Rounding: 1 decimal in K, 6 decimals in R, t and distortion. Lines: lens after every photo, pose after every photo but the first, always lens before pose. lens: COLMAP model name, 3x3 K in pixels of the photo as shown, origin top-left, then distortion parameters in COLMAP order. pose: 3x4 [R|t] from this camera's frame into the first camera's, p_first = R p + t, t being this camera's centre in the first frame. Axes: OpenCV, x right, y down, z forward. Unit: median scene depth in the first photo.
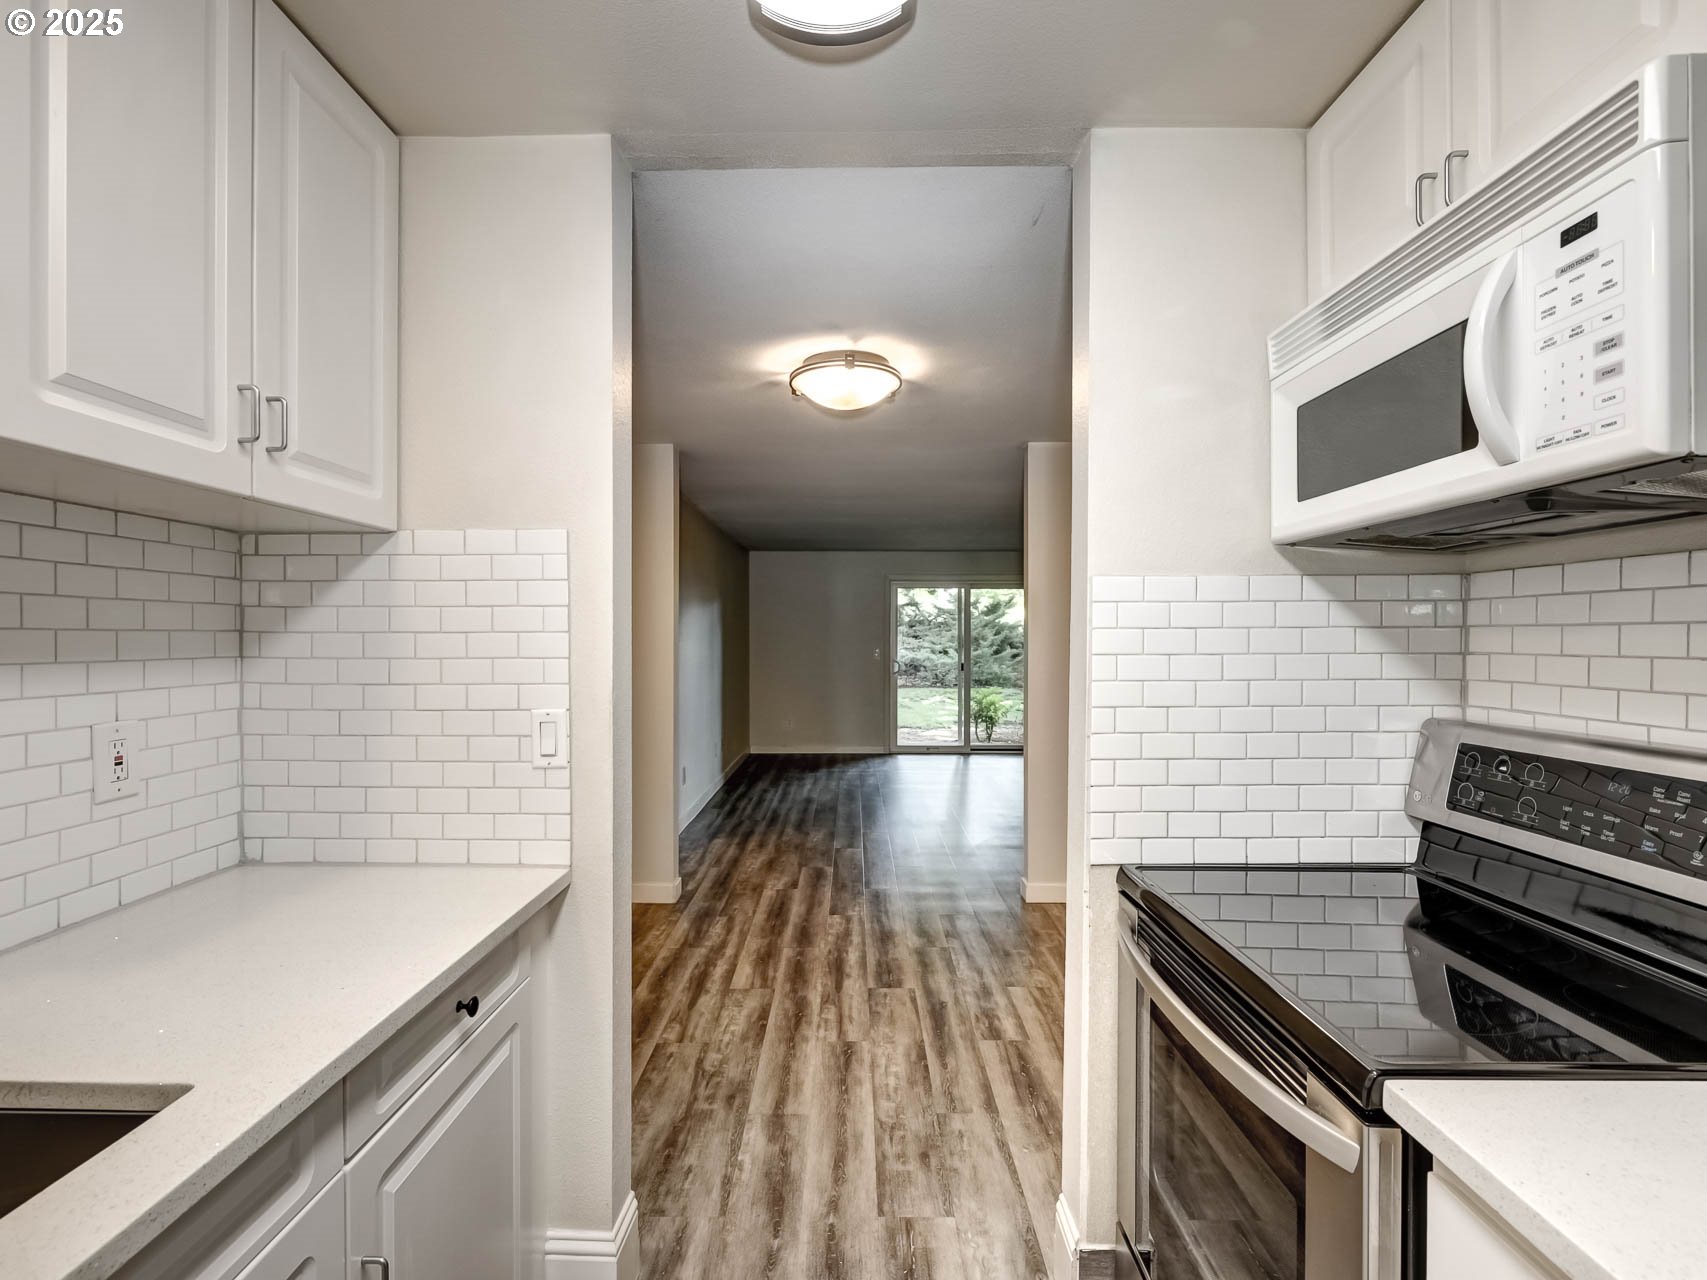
lens RADIAL K [[806.4, 0, 847.6], [0, 806.4, 638.0], [0, 0, 1]] dist [-0.000981, -0.000115]
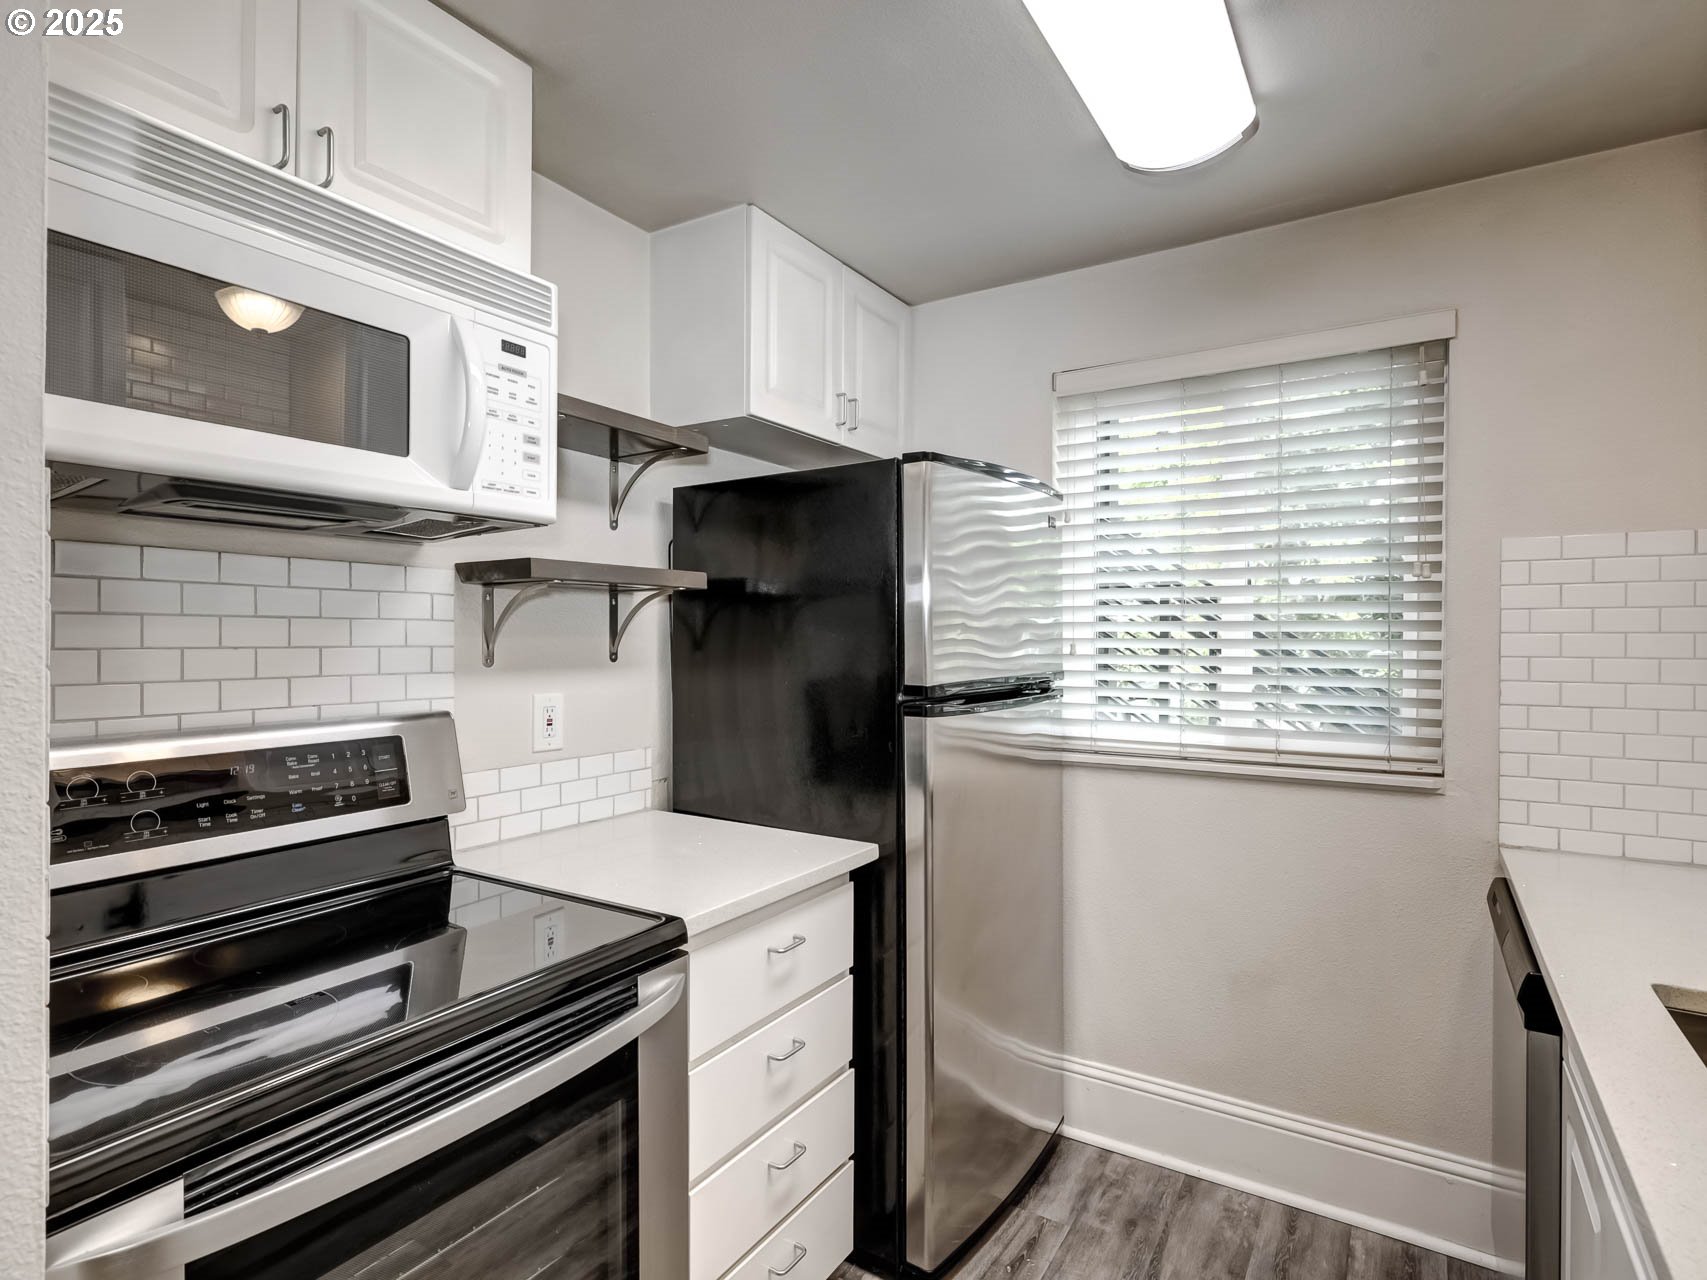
lens RADIAL K [[904.6, 0, 847.1], [0, 904.6, 638.3], [0, 0, 1]] dist [-0.000370, -0.000232]
pose [[-0.849292, -0.005425, 0.527895, -0.420521], [-0.005068, 0.999985, 0.002124, 0.006038], [-0.527899, -0.000871, -0.849307, 1.884581]]
